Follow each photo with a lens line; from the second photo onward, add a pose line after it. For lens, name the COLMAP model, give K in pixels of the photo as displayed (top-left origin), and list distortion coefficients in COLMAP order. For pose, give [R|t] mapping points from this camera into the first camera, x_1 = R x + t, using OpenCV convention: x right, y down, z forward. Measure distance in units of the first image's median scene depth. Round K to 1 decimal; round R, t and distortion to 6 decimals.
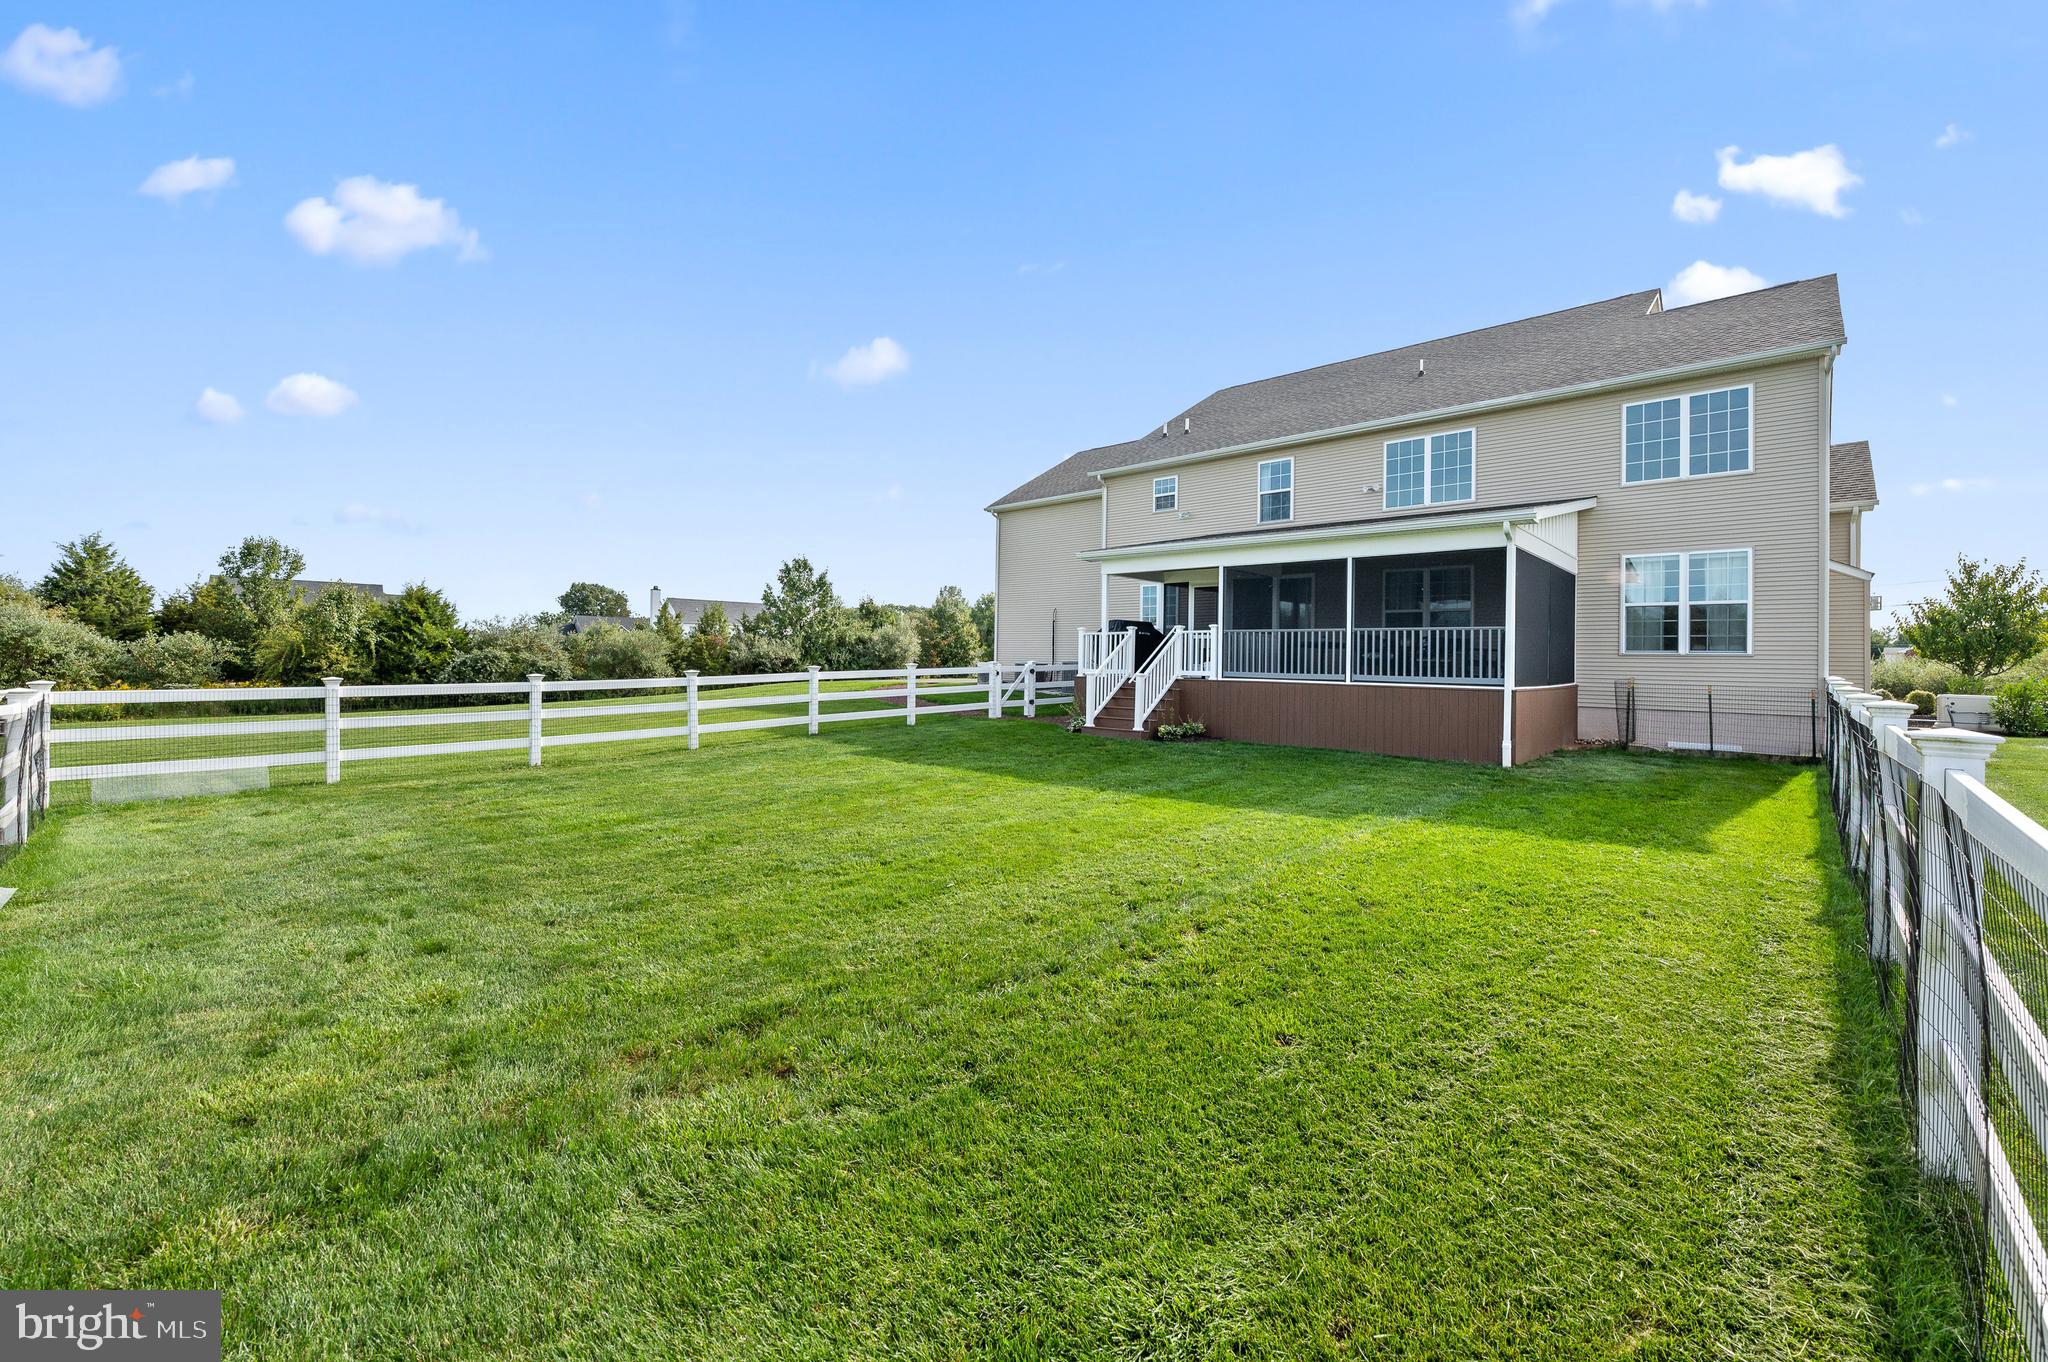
lens RADIAL K [[820.8, 0, 1024.0], [0, 820.8, 681.0], [0, 0, 1]] dist [0.001473, 0.000117]
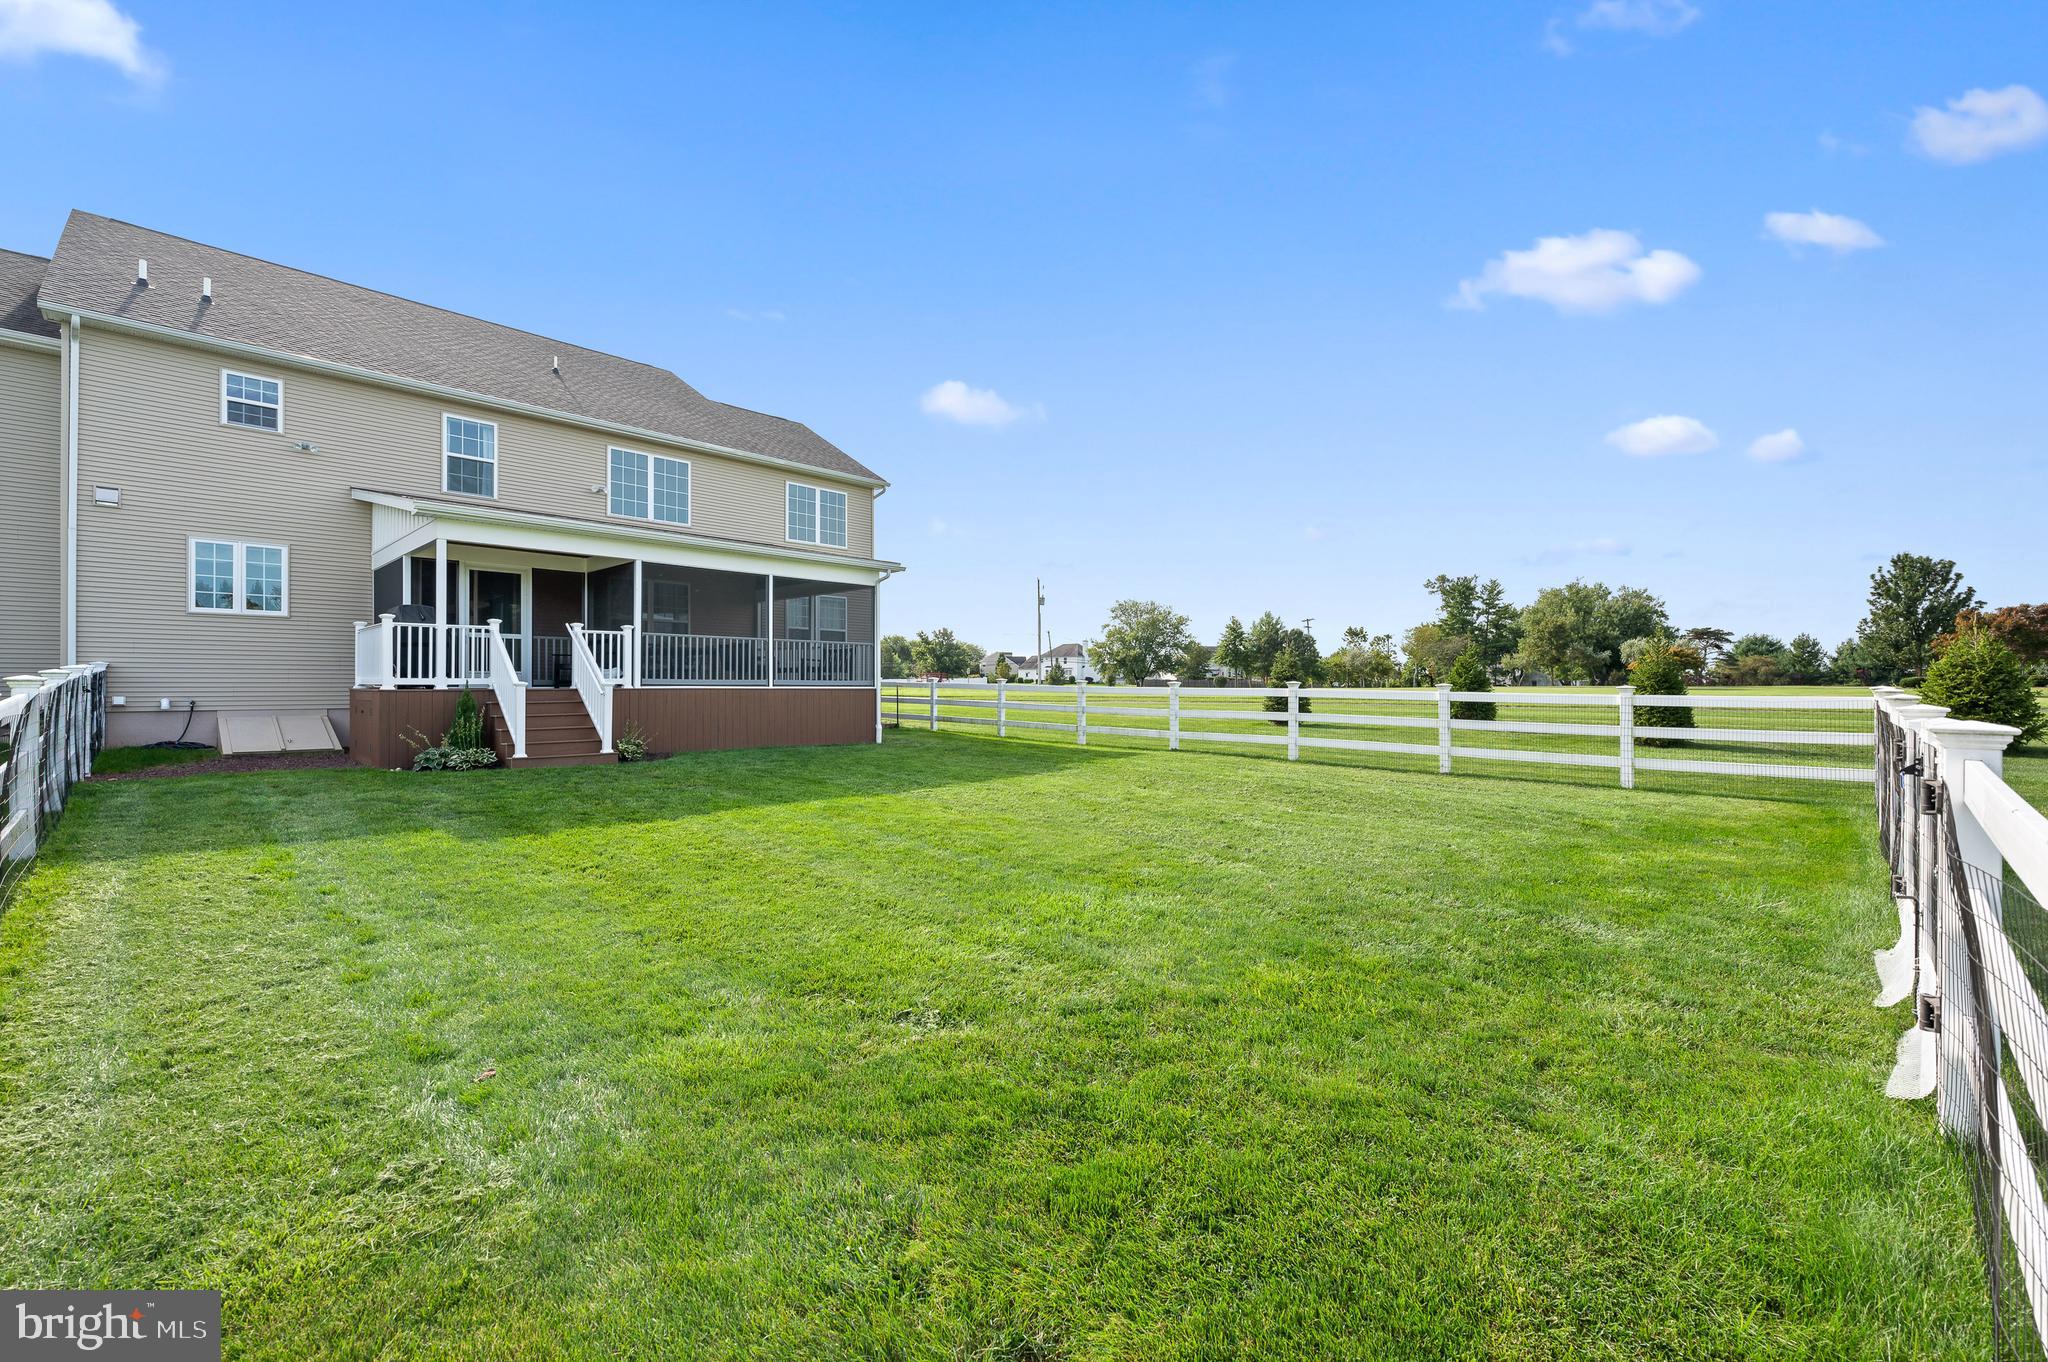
lens RADIAL K [[820.8, 0, 1024.0], [0, 820.8, 681.0], [0, 0, 1]] dist [0.001473, 0.000117]
pose [[0.047604, -0.021124, 0.998643, -0.558228], [0.014279, 0.999689, 0.020465, -0.018876], [-0.998764, 0.013286, 0.047891, 0.466588]]
